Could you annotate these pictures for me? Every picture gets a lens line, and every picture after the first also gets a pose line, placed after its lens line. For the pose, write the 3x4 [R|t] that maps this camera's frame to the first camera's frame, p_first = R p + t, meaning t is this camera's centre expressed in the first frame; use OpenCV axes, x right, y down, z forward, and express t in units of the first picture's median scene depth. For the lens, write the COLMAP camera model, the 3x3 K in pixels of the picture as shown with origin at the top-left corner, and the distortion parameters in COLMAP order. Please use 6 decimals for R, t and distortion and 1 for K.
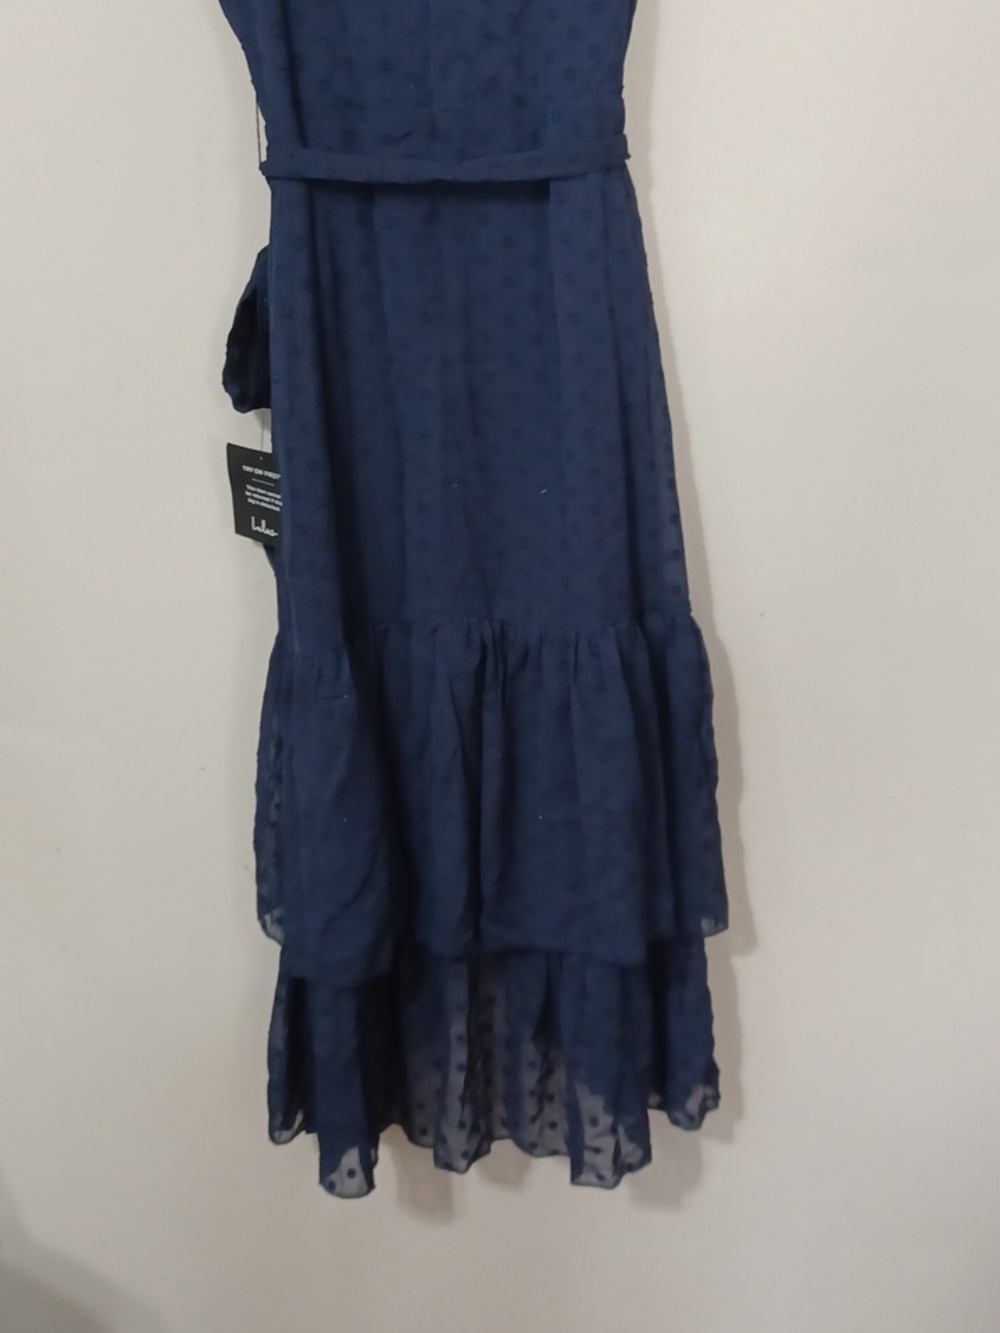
lens RADIAL K [[1567.4, 0, 502.4], [0, 1567.4, 664.3], [0, 0, 1]] dist [0.077843, -0.077220]
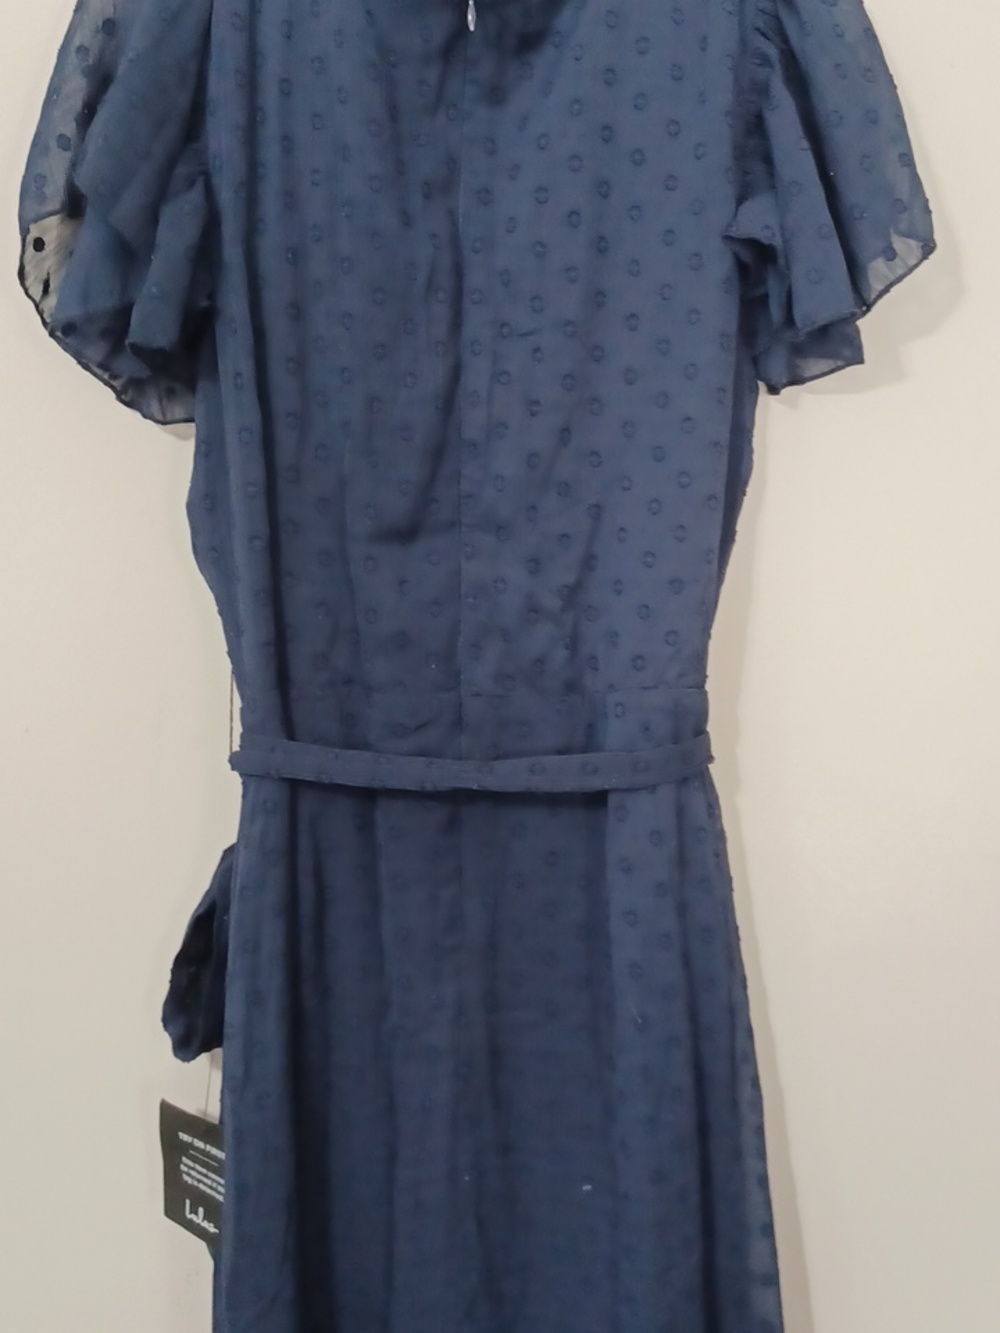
lens RADIAL K [[1567.4, 0, 502.4], [0, 1567.4, 664.3], [0, 0, 1]] dist [0.077843, -0.077220]
pose [[0.999046, 0.039110, -0.019413, -0.008240], [-0.042357, 0.976038, -0.213436, -0.191190], [0.010601, 0.214055, 0.976764, 0.235327]]
